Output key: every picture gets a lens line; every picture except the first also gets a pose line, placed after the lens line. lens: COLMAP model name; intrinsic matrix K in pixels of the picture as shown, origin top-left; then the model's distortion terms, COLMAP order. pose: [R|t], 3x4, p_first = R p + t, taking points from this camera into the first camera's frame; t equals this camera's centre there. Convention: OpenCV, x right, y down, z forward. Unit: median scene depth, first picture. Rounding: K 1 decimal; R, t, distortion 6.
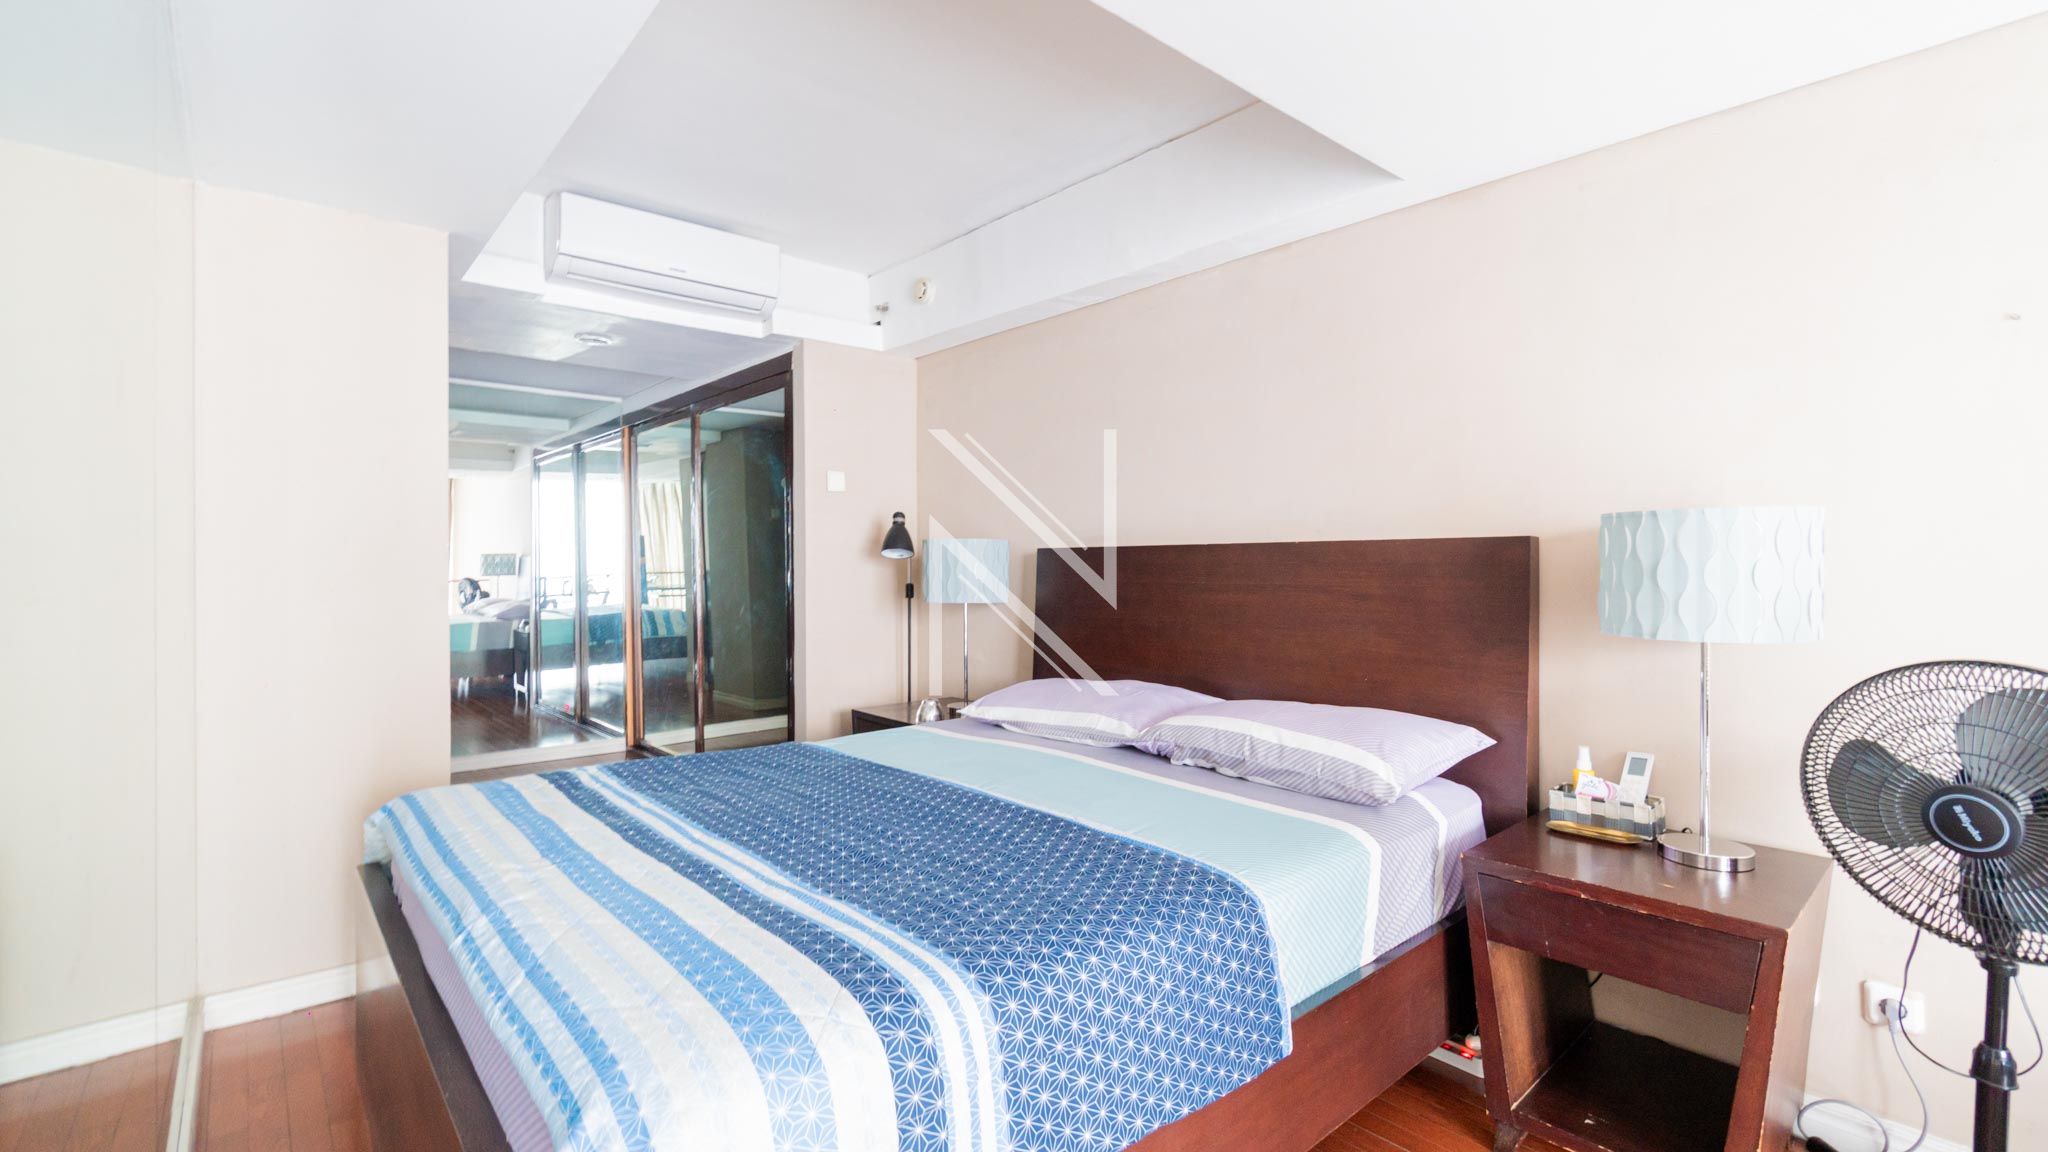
lens RADIAL K [[892.6, 0, 999.2], [0, 892.6, 563.1], [0, 0, 1]] dist [-0.002993, -0.000844]
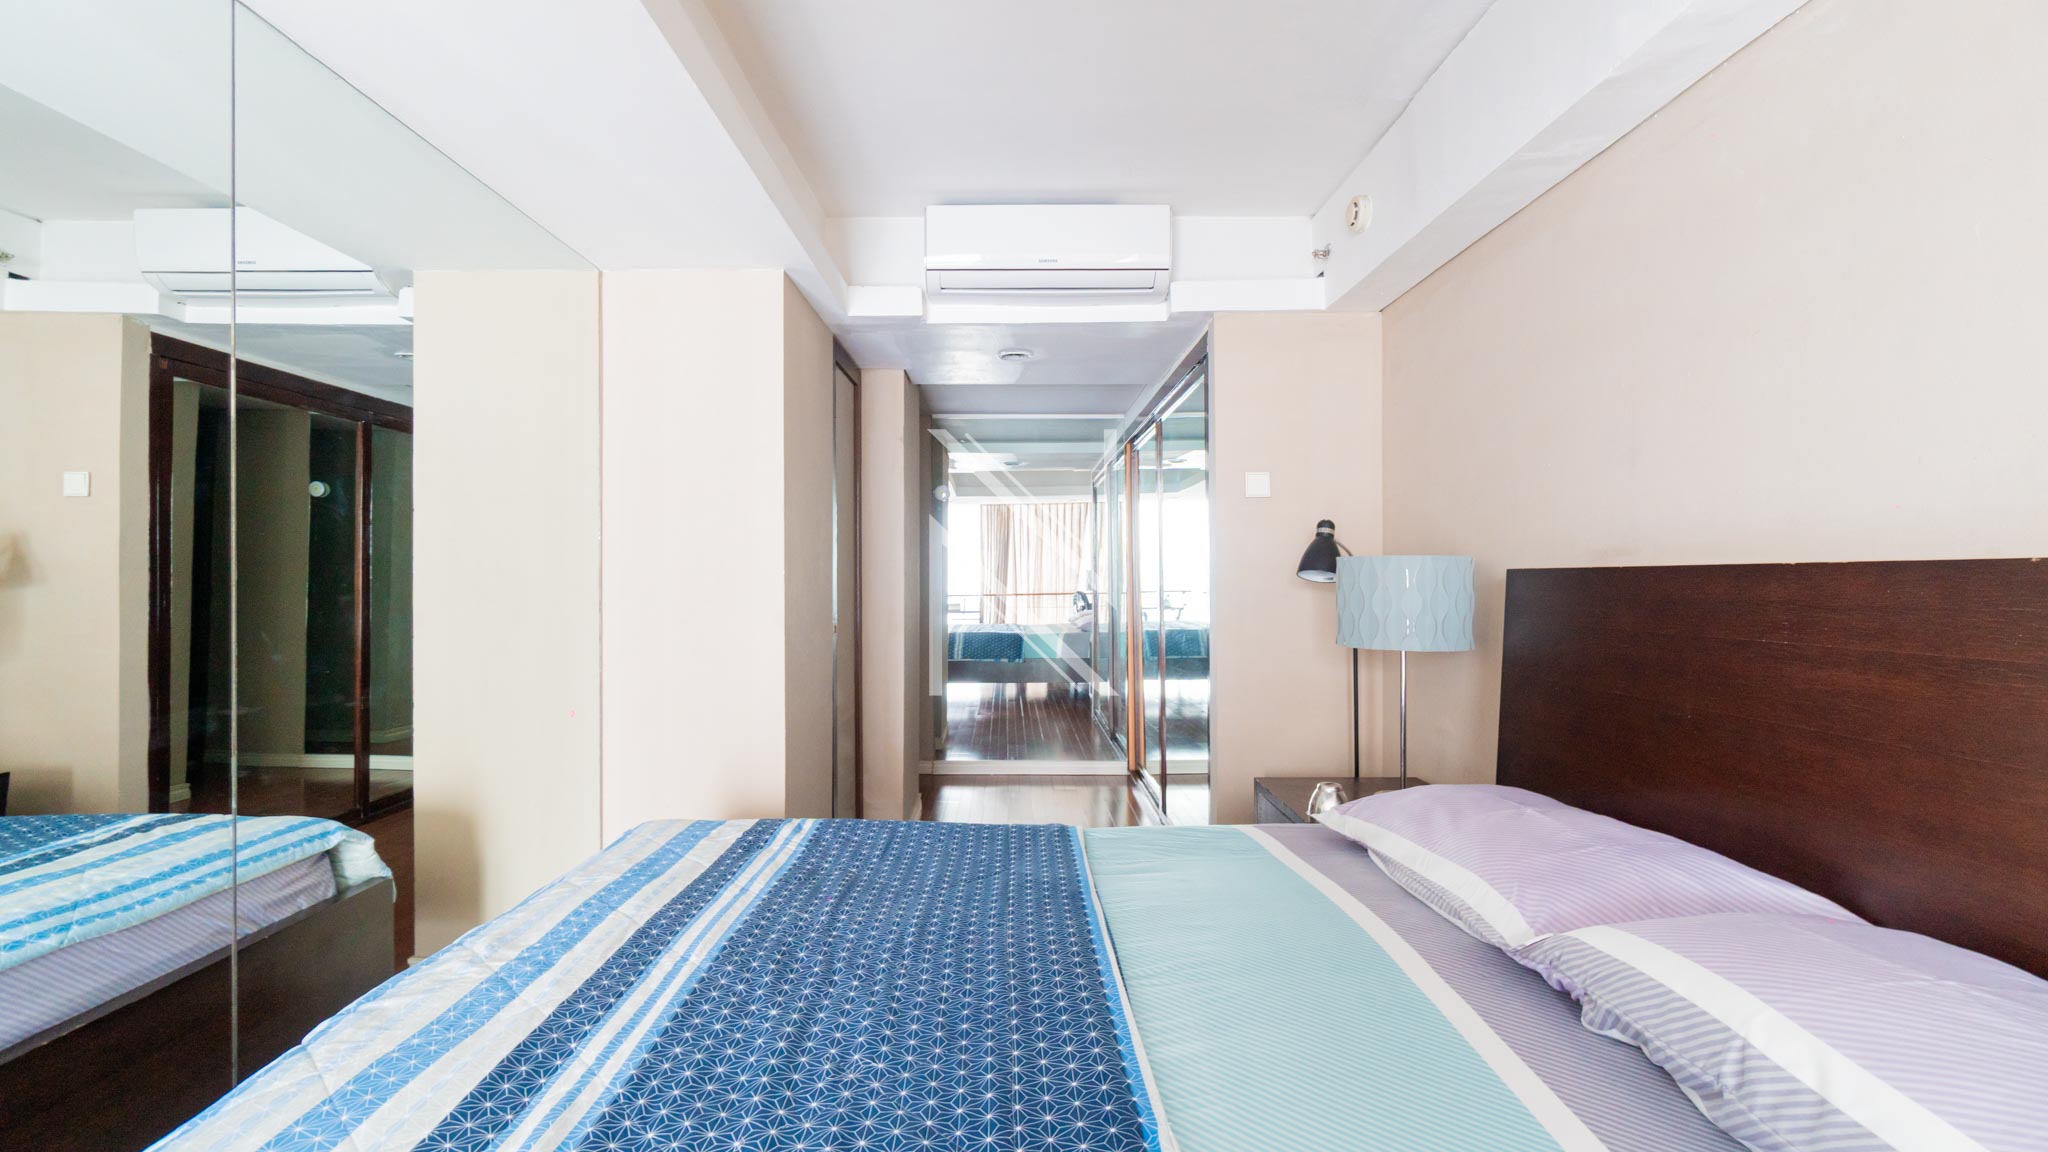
lens RADIAL K [[875.1, 0, 1024.0], [0, 875.1, 576.0], [0, 0, 1]] dist [-0.003327, -0.000491]
pose [[0.759770, 0.000012, -0.650192, 0.300299], [0.001105, 0.999999, 0.001309, -0.020939], [0.650191, -0.001714, 0.759769, 0.496757]]
